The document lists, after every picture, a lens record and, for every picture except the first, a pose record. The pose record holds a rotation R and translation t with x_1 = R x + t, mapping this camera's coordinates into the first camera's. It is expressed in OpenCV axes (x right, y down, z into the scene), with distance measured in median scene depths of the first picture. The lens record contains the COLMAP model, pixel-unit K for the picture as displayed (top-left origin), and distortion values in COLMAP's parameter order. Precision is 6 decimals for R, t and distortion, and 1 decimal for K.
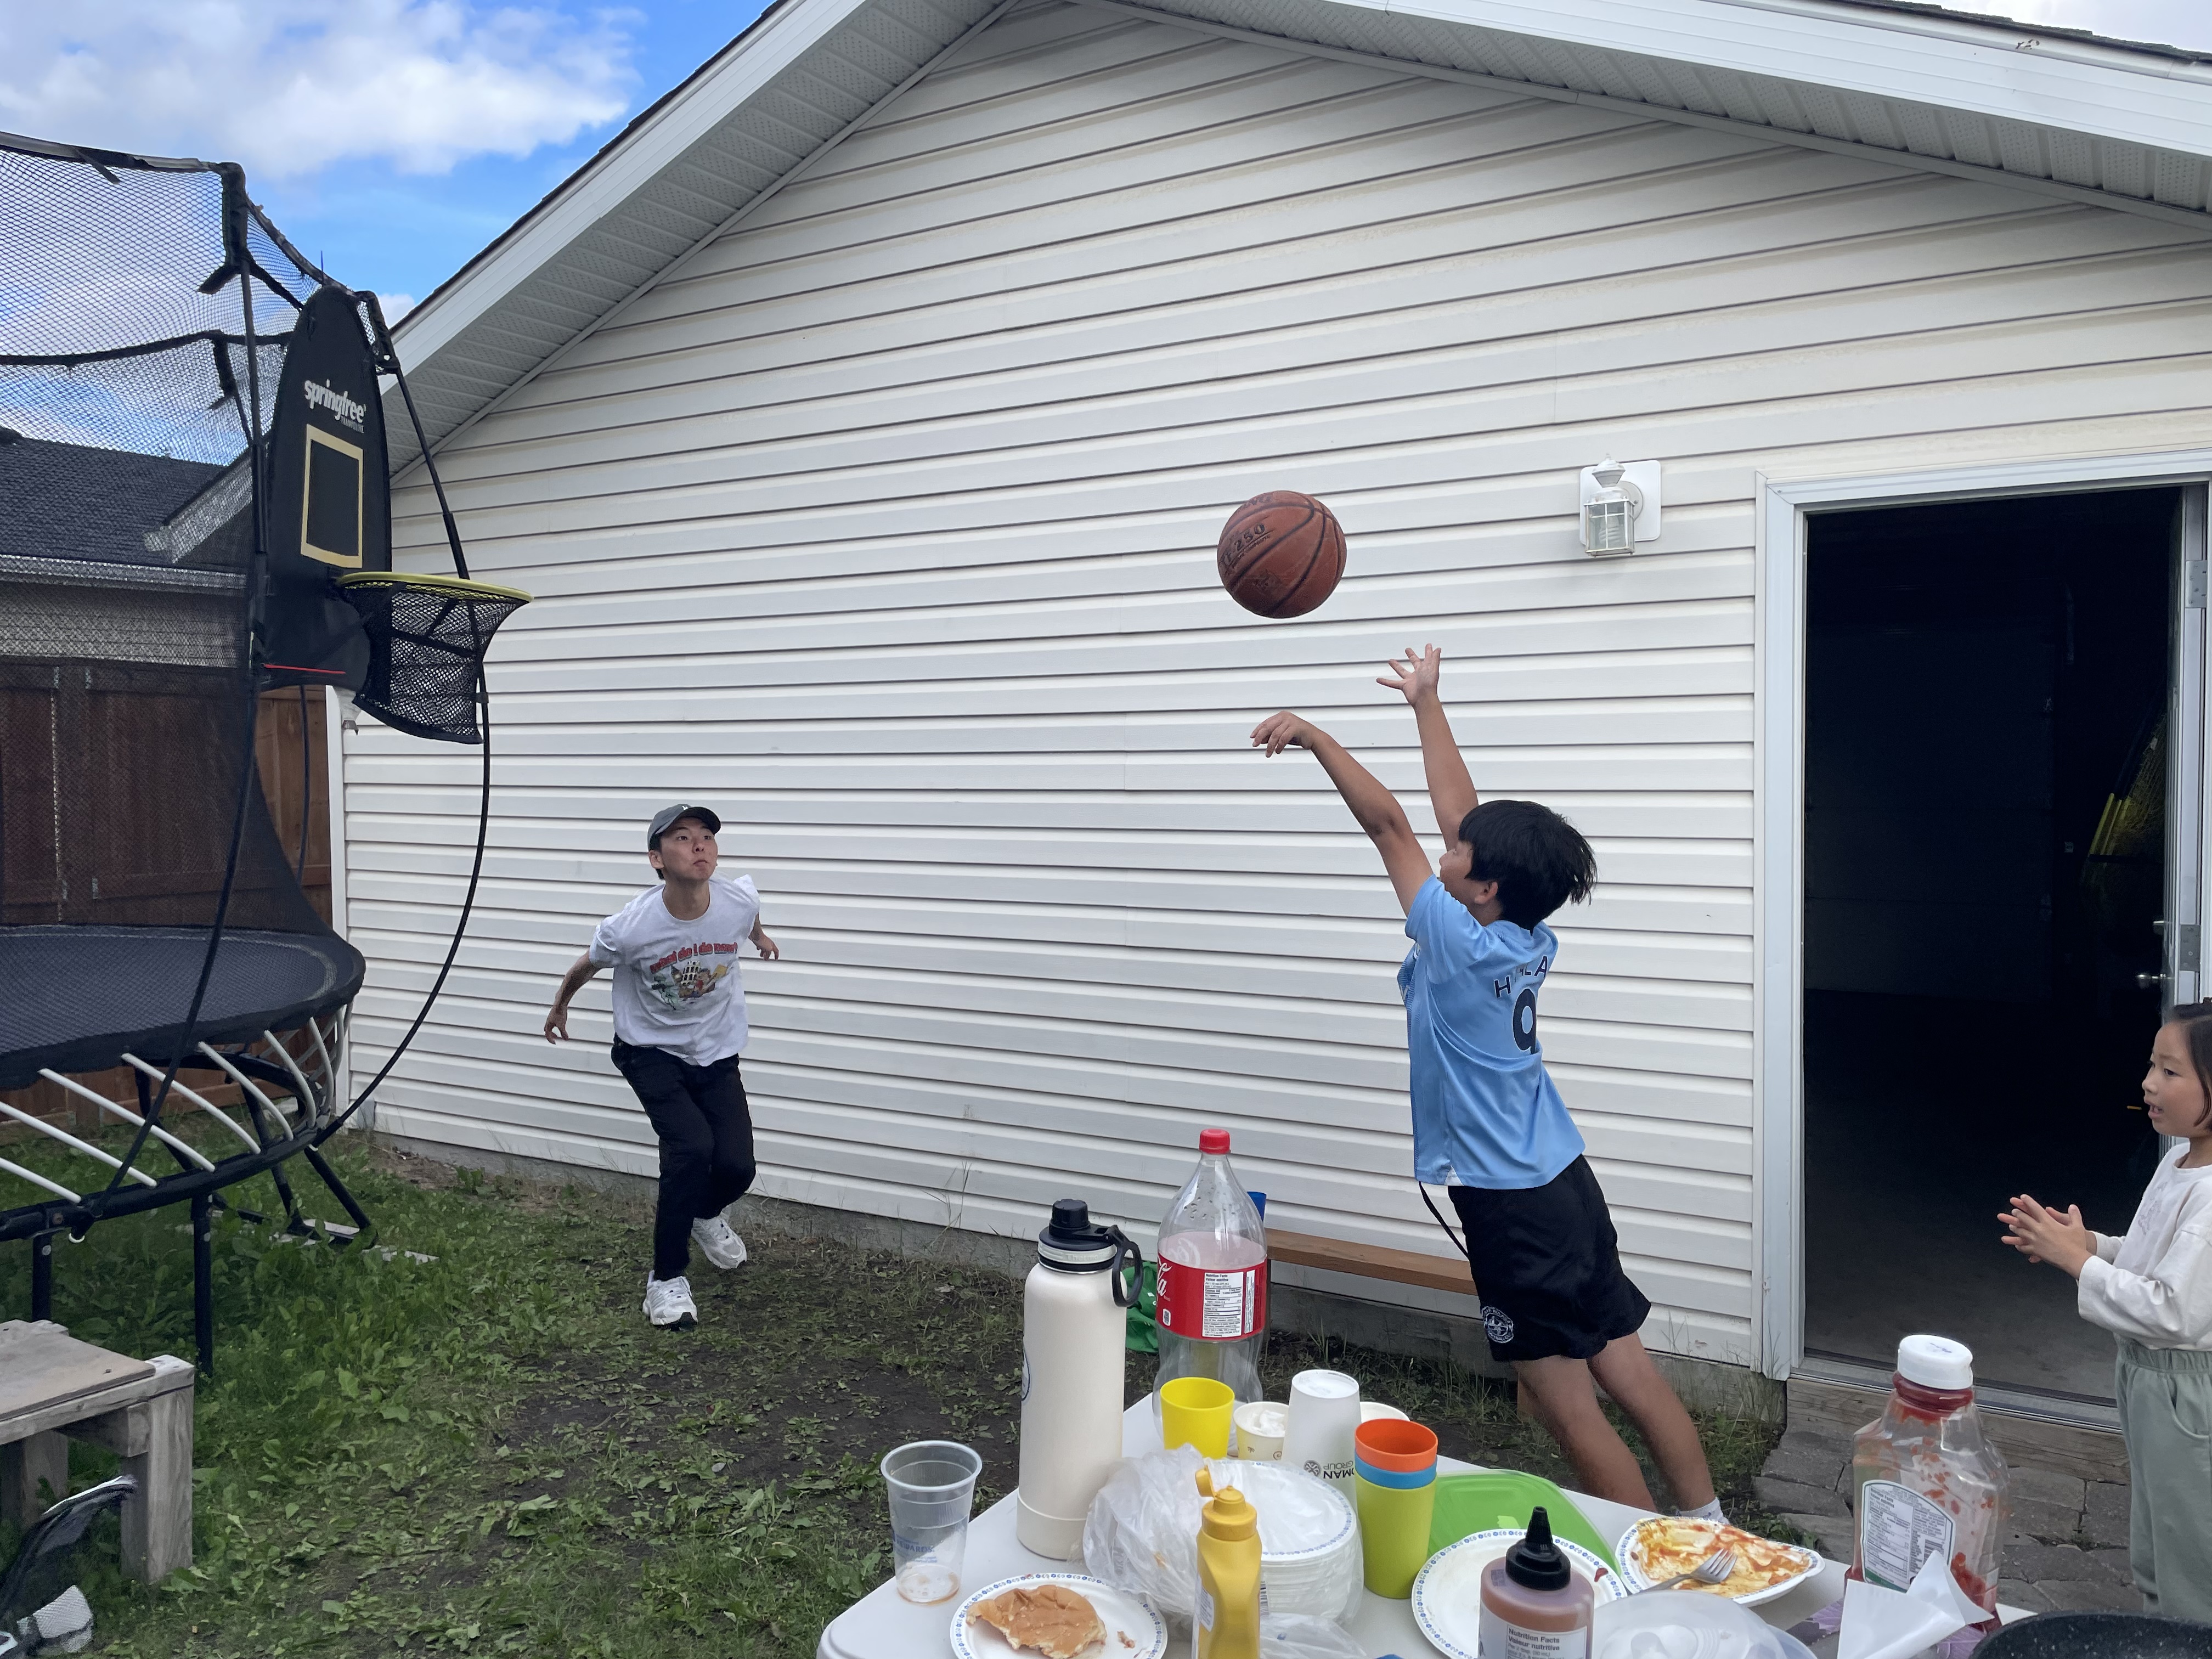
lens RADIAL K [[1653.1, 0, 1104.6], [0, 1653.1, 812.2], [0, 0, 1]] dist [0.078150, -0.097418]
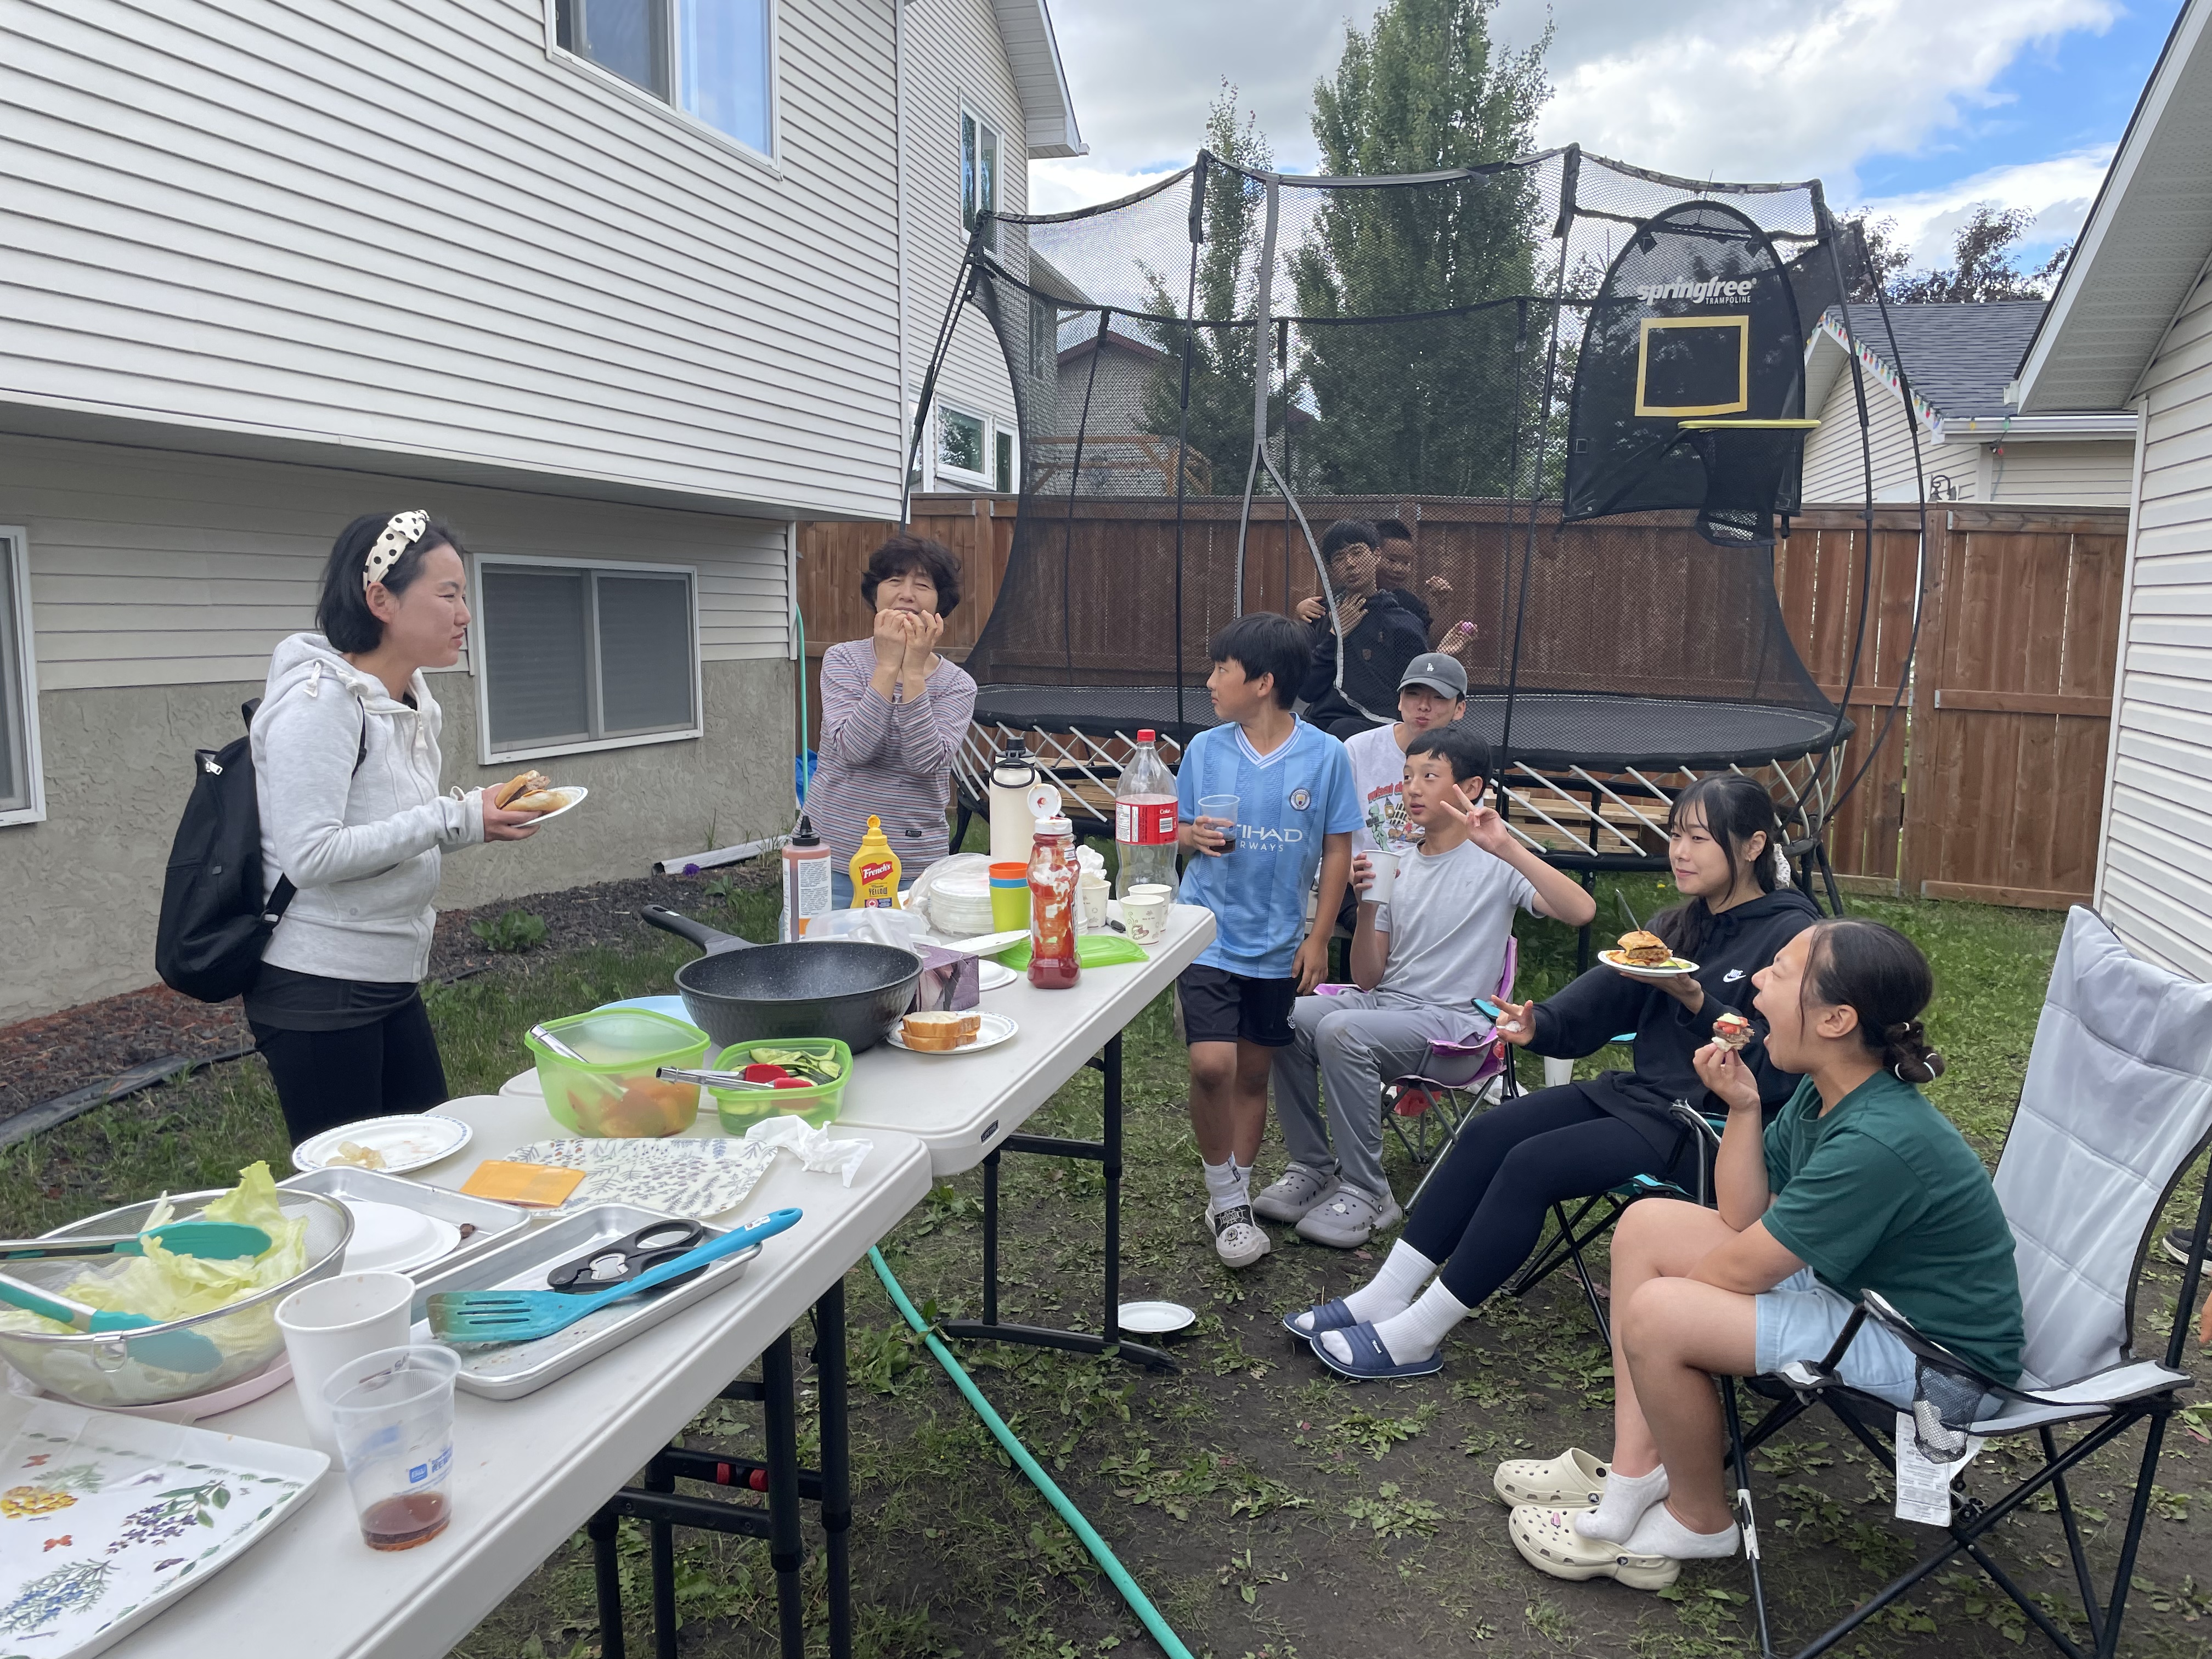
lens RADIAL K [[1653.1, 0, 1092.2], [0, 1653.1, 824.8], [0, 0, 1]] dist [0.078150, -0.097418]
pose [[0.242744, 0.143259, -0.959454, 0.667399], [-0.062649, 0.989286, 0.131863, 0.024091], [0.968065, 0.028100, 0.249118, 0.197061]]
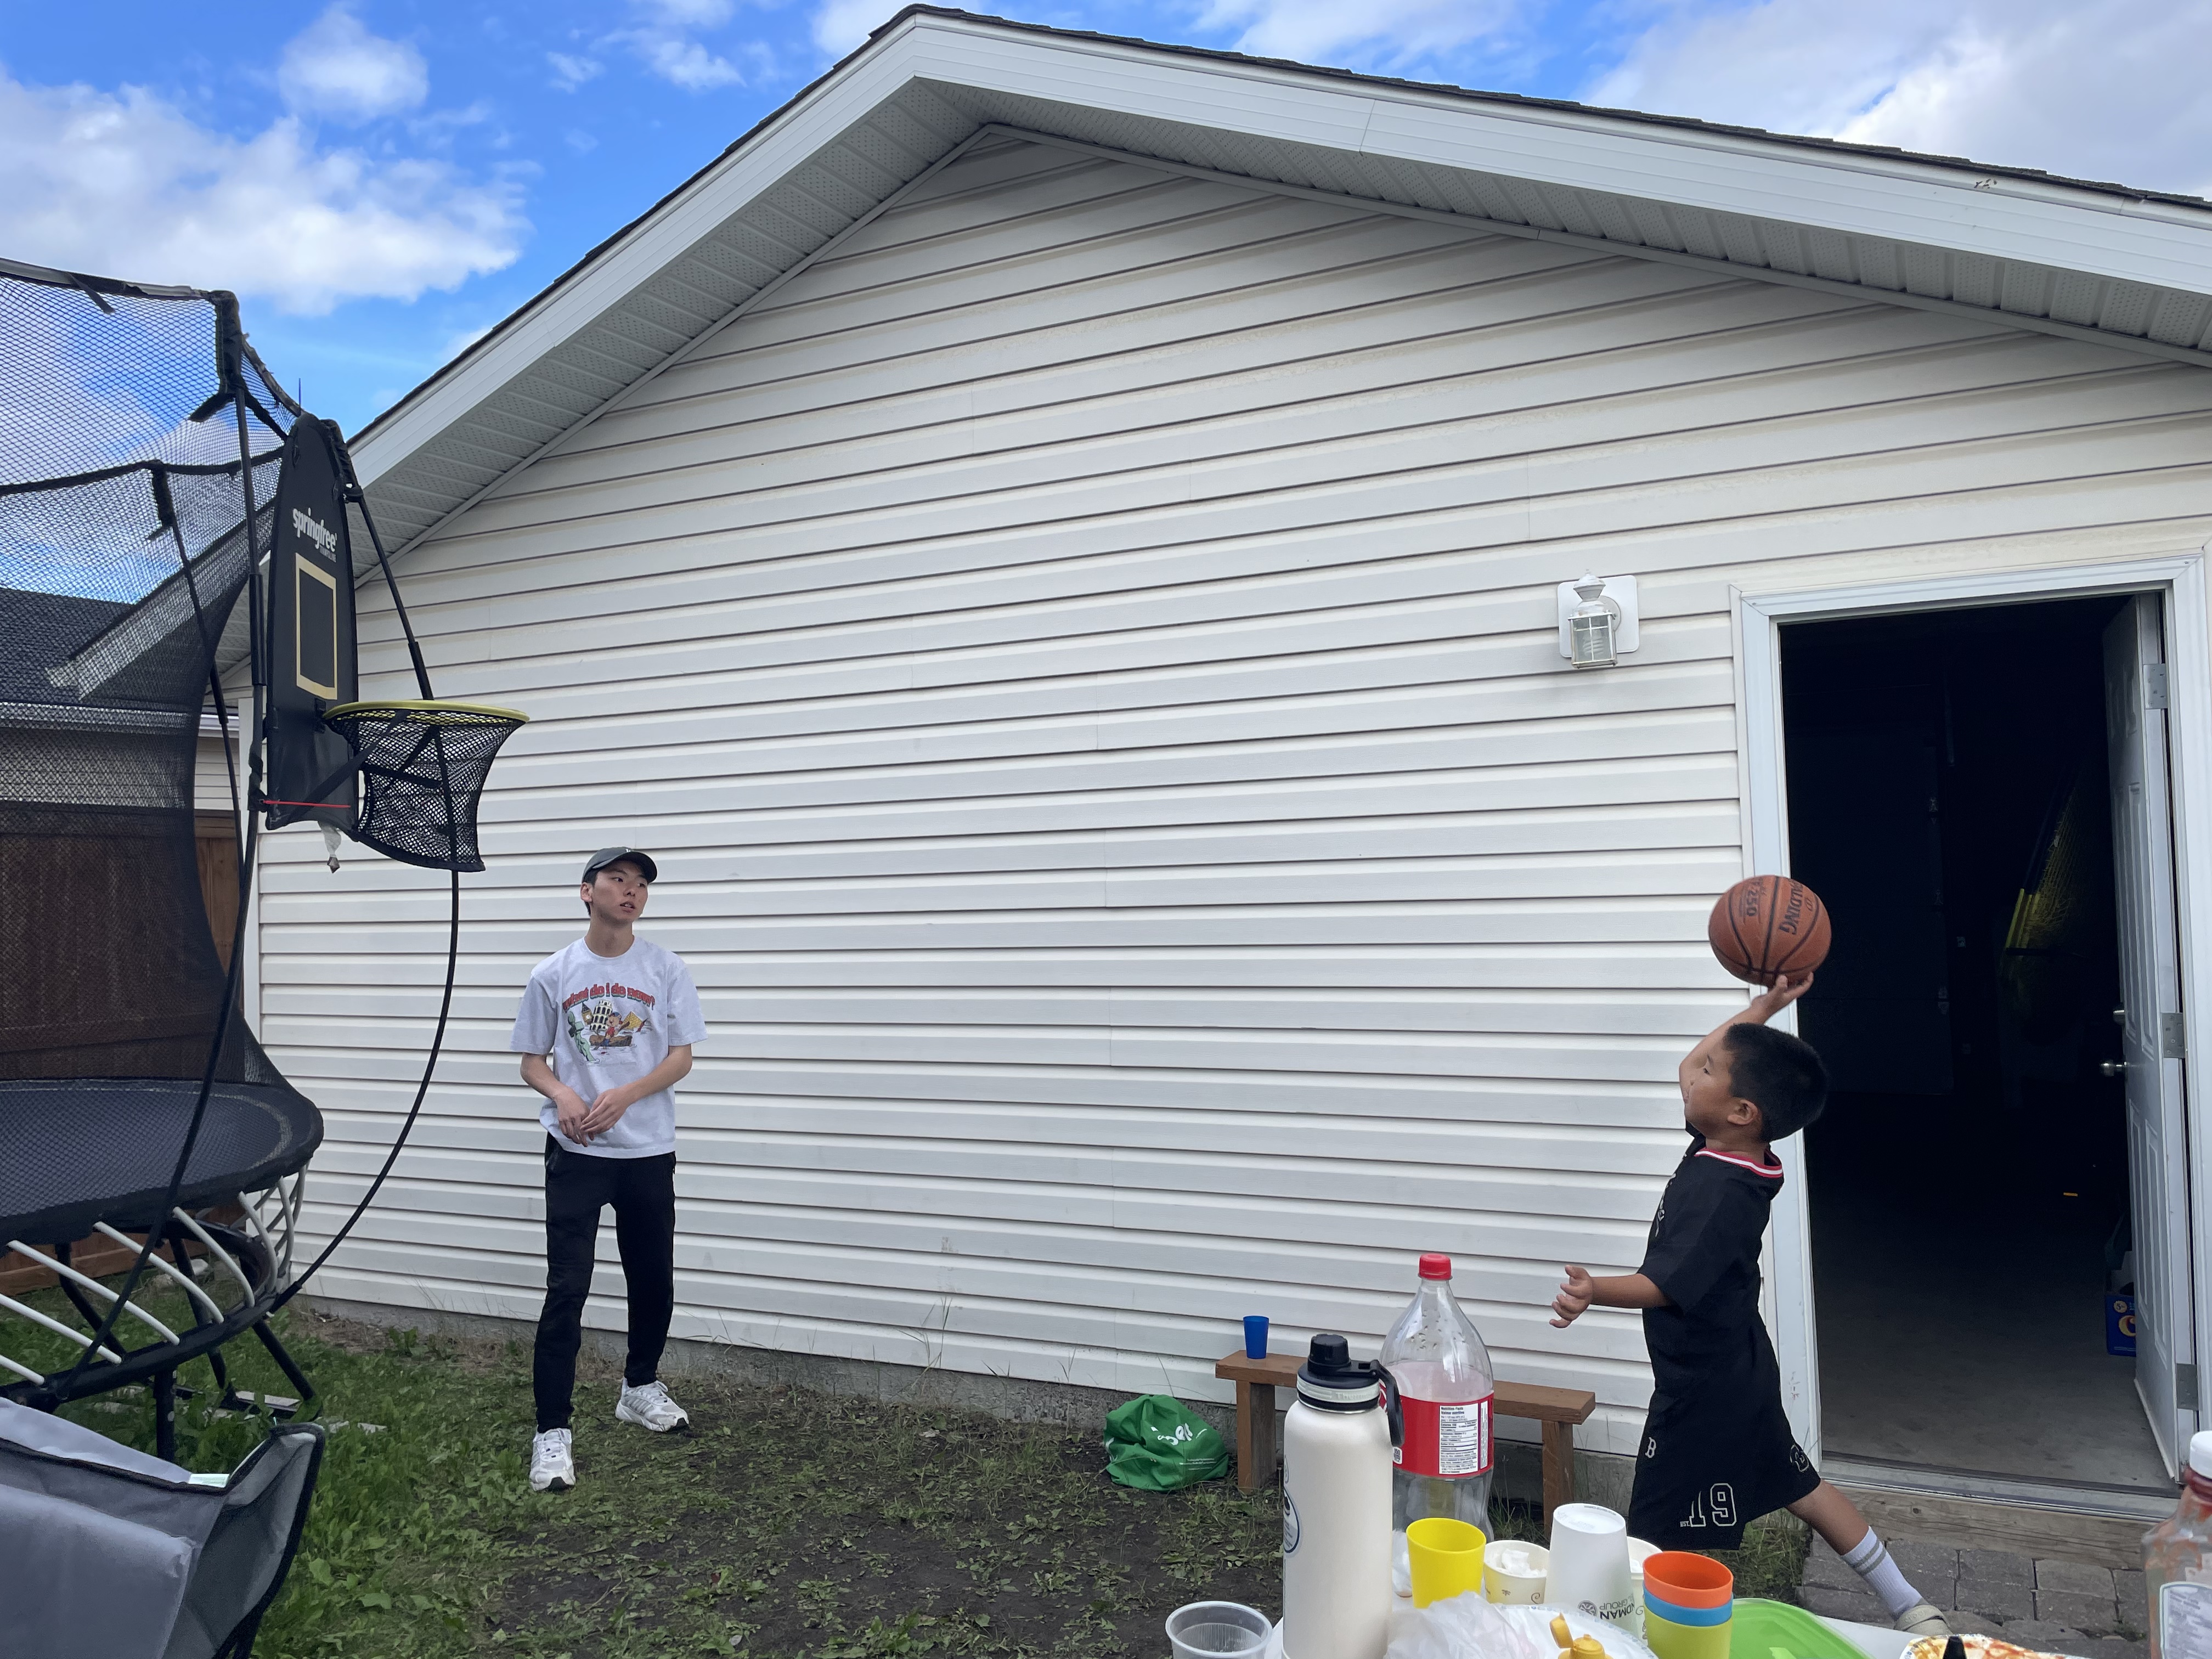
lens RADIAL K [[1653.1, 0, 1097.6], [0, 1653.1, 813.4], [0, 0, 1]] dist [0.078150, -0.097418]
pose [[0.996769, -0.021894, 0.077274, -0.079298], [0.027270, 0.997229, -0.069218, -0.001730], [-0.075545, 0.071102, 0.994604, 0.010192]]
